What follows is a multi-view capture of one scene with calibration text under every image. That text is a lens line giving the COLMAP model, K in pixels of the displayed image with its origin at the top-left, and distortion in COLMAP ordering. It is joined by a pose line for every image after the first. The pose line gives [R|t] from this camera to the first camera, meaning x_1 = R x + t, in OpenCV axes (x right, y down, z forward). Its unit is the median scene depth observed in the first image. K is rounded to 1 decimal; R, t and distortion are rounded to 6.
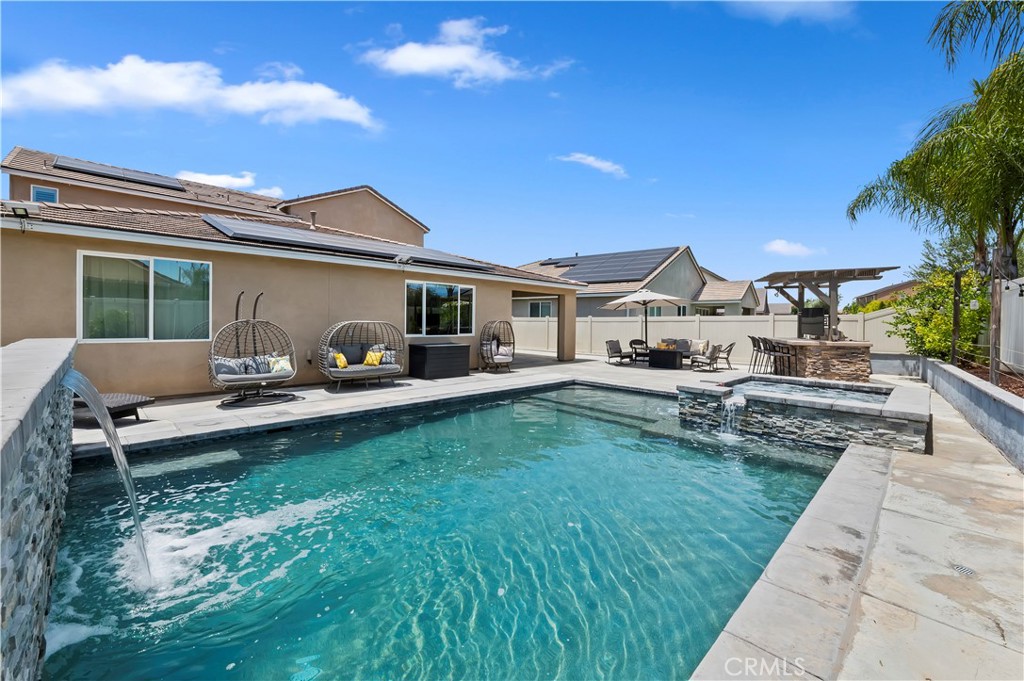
lens RADIAL K [[402.2, 0, 505.1], [0, 402.2, 326.9], [0, 0, 1]] dist [0.000577, 0.000074]
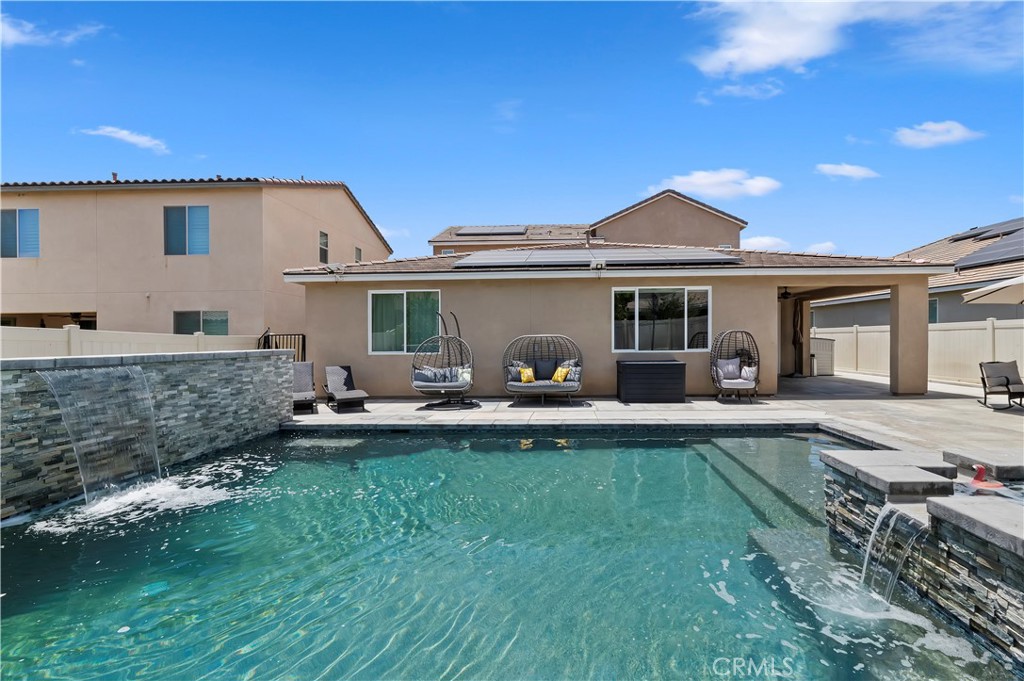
lens RADIAL K [[422.7, 0, 512.0], [0, 422.7, 340.5], [0, 0, 1]] dist [-0.000296, 0.000039]
pose [[0.705316, -0.014867, -0.708737, 0.275140], [0.008465, 0.999885, -0.012550, 0.009336], [0.708842, 0.002852, 0.705361, 0.204667]]
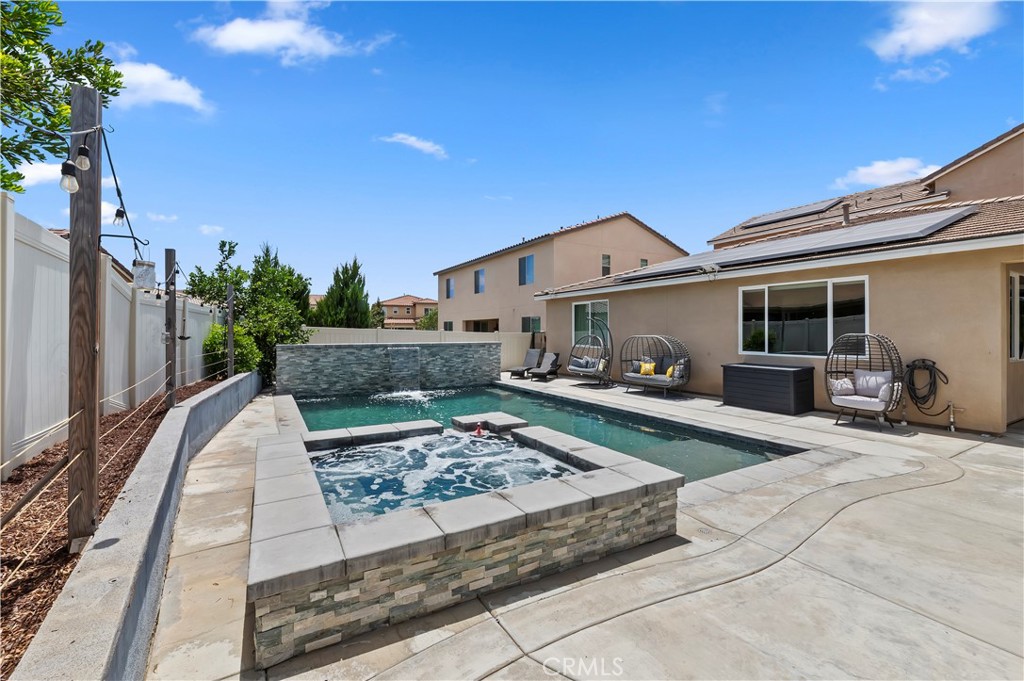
lens RADIAL K [[402.2, 0, 505.1], [0, 402.2, 326.9], [0, 0, 1]] dist [0.000577, 0.000074]
pose [[-0.211645, -0.019379, -0.977155, 0.752015], [-0.009846, 0.999795, -0.017695, -0.013144], [0.977297, 0.005876, -0.211792, 0.739522]]
